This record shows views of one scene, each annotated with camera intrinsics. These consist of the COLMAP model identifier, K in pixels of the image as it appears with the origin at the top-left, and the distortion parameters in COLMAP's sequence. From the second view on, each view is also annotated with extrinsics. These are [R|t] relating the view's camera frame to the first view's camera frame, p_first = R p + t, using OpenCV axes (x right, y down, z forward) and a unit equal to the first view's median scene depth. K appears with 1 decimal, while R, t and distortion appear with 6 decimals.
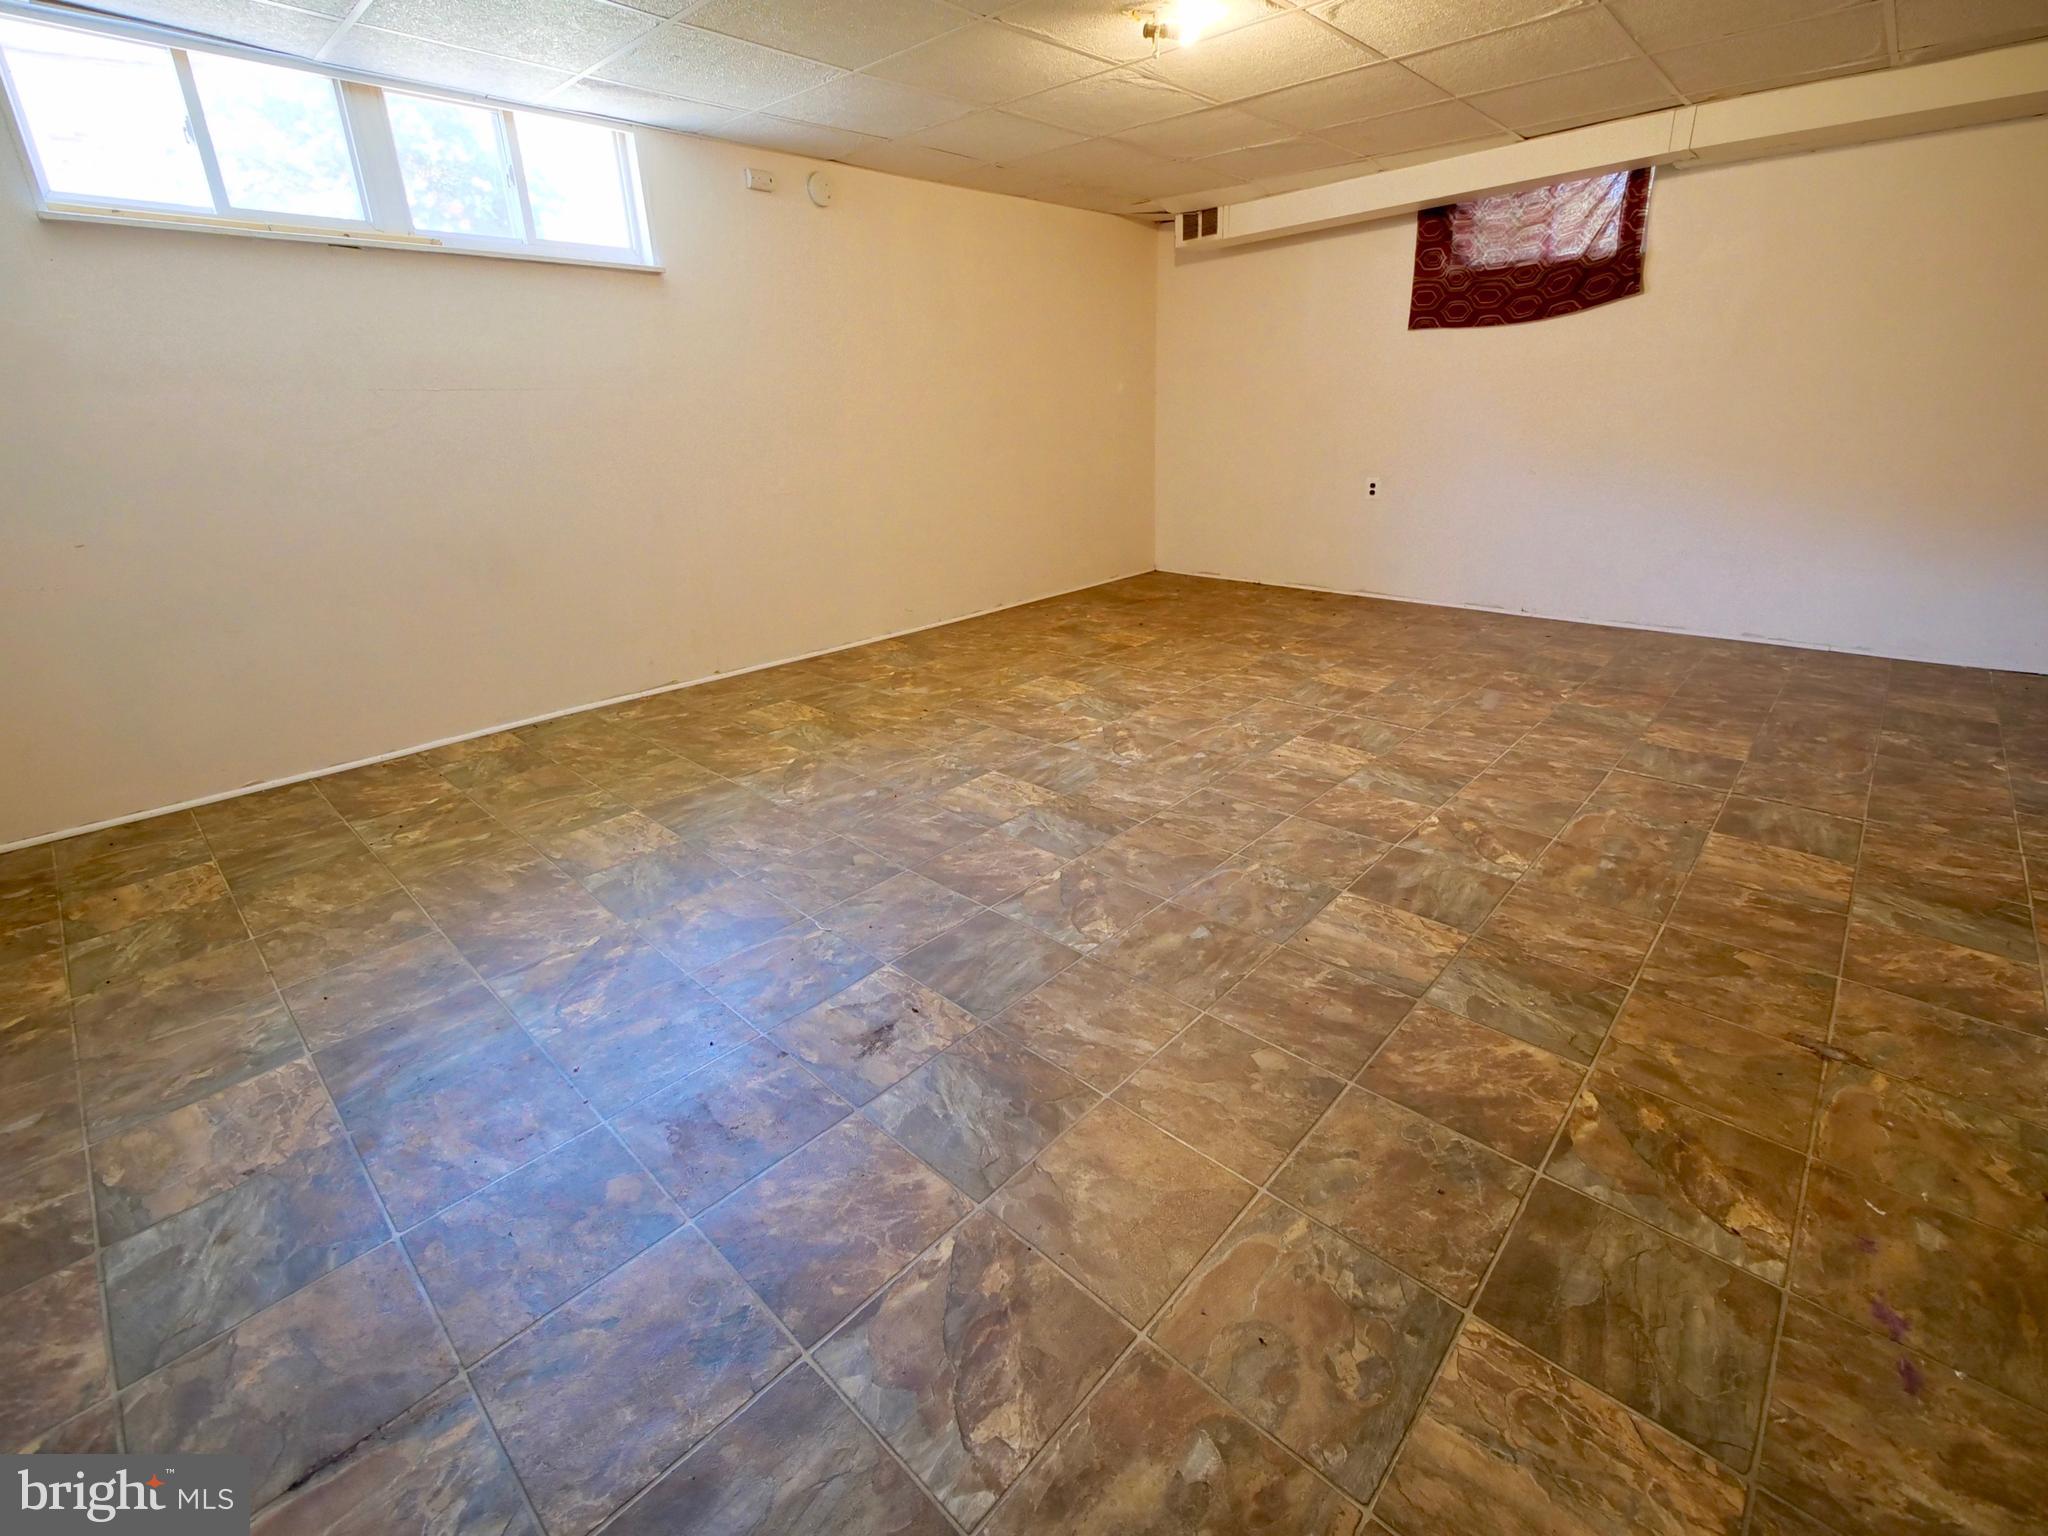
lens RADIAL K [[903.6, 0, 1047.7], [0, 903.6, 743.2], [0, 0, 1]] dist [-0.003544, -0.000007]
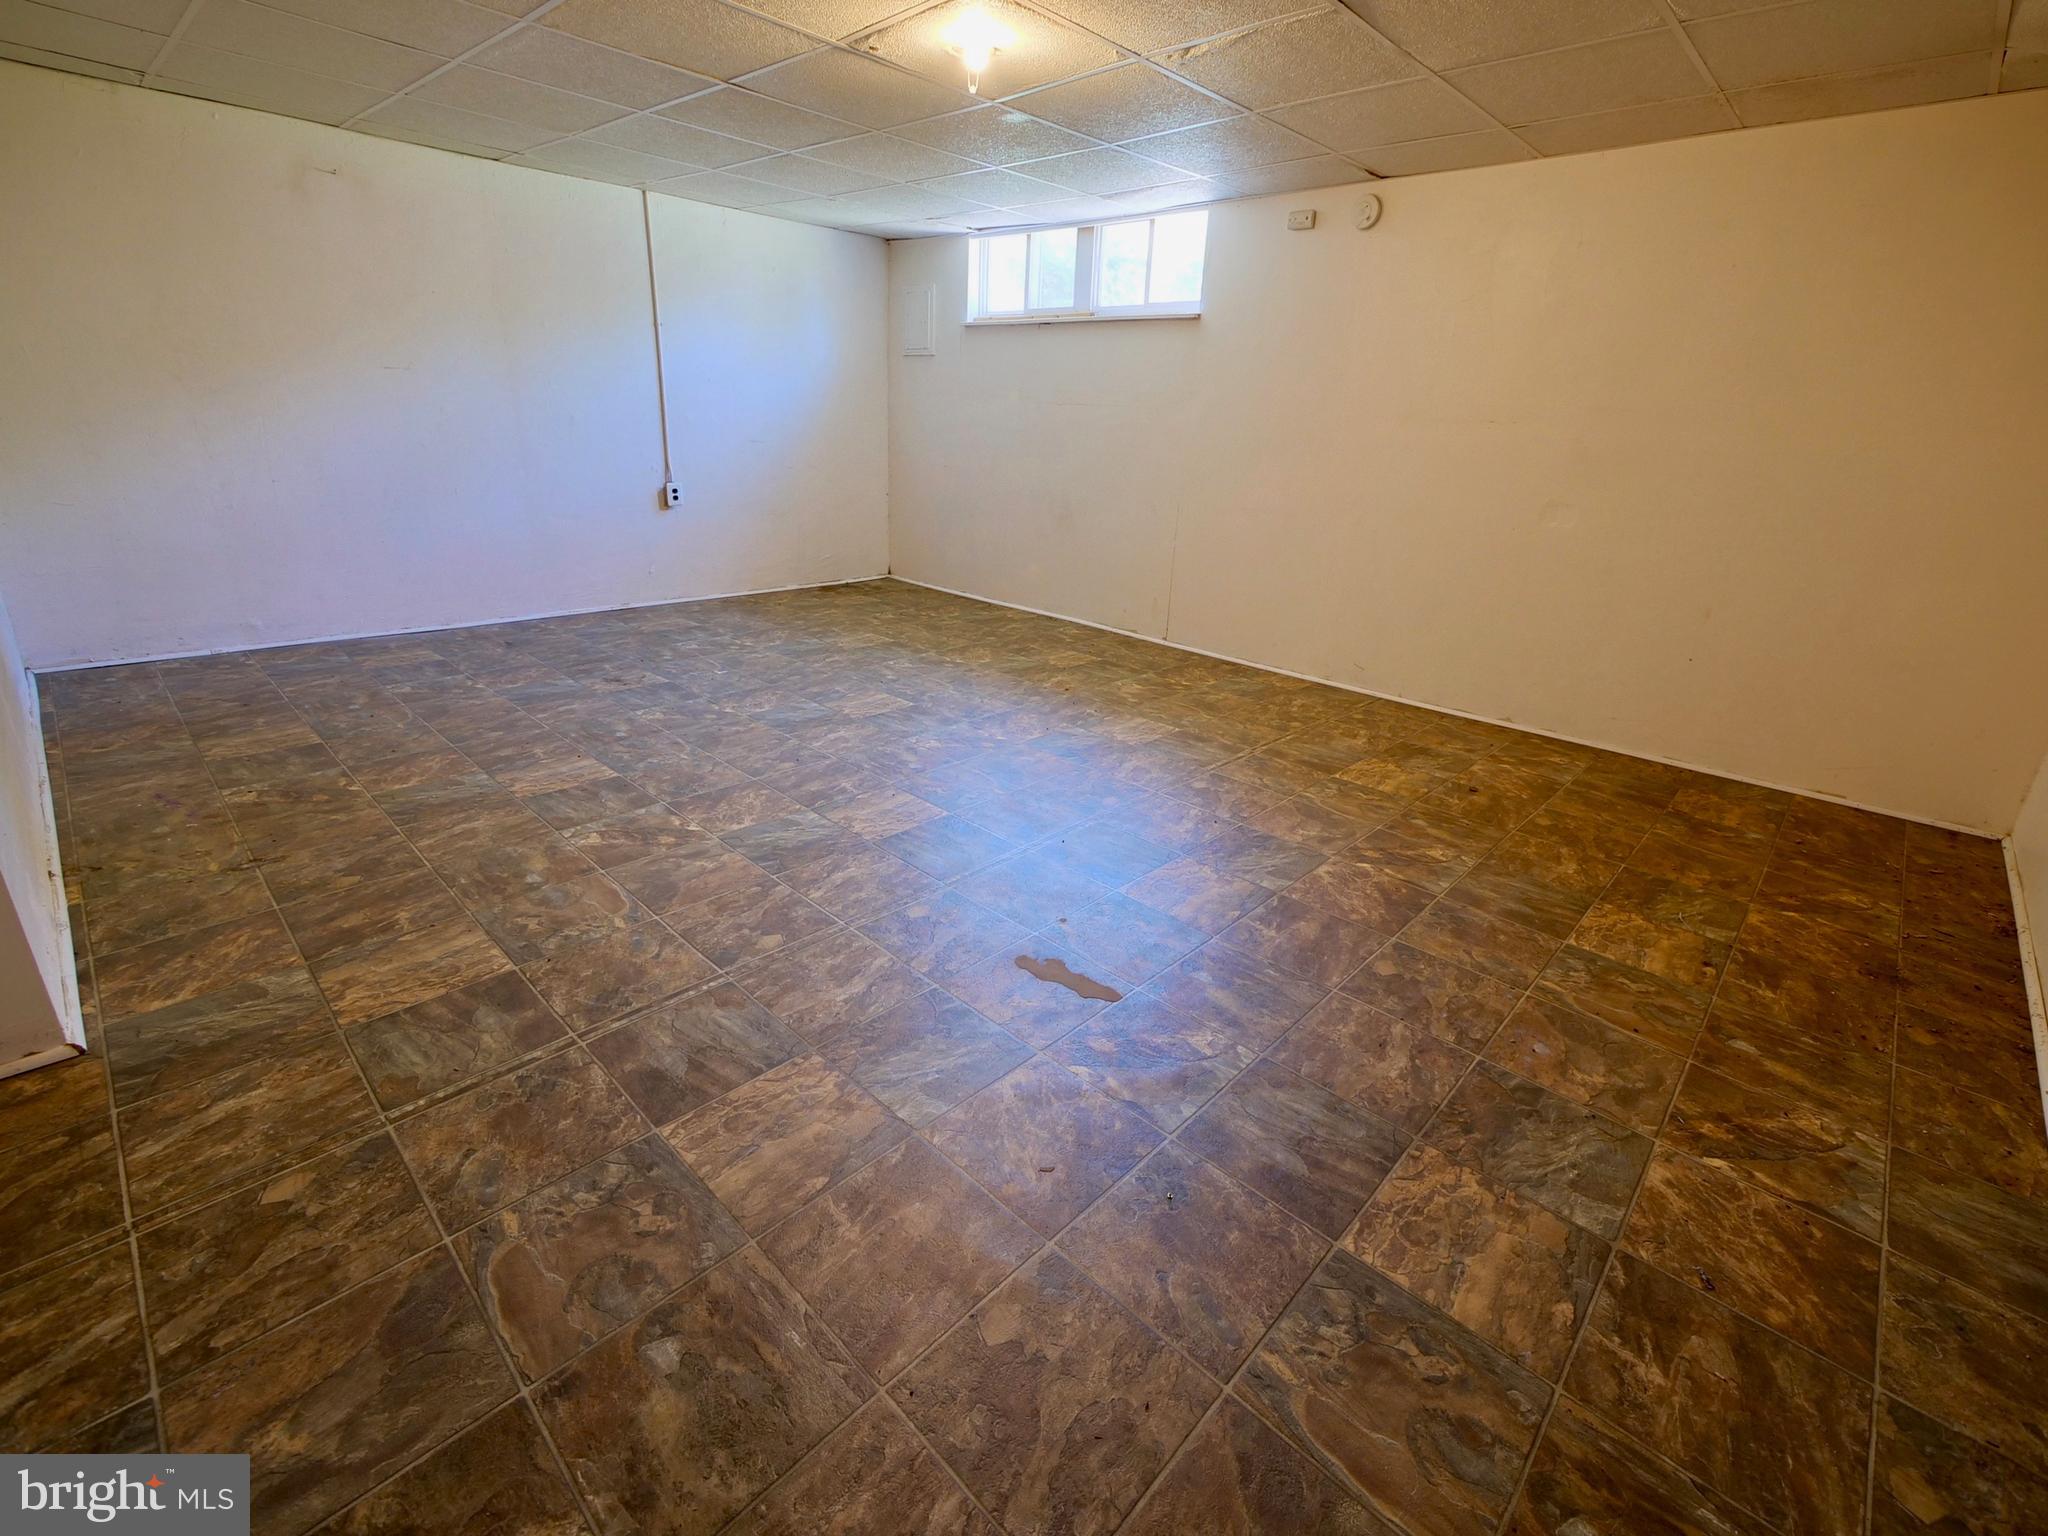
lens RADIAL K [[903.6, 0, 1047.7], [0, 903.6, 743.2], [0, 0, 1]] dist [-0.003544, -0.000007]
pose [[-0.009667, 0.361919, -0.932159, 1.533085], [-0.396533, 0.854387, 0.335835, -0.566811], [0.917970, 0.372878, 0.135254, 1.373829]]
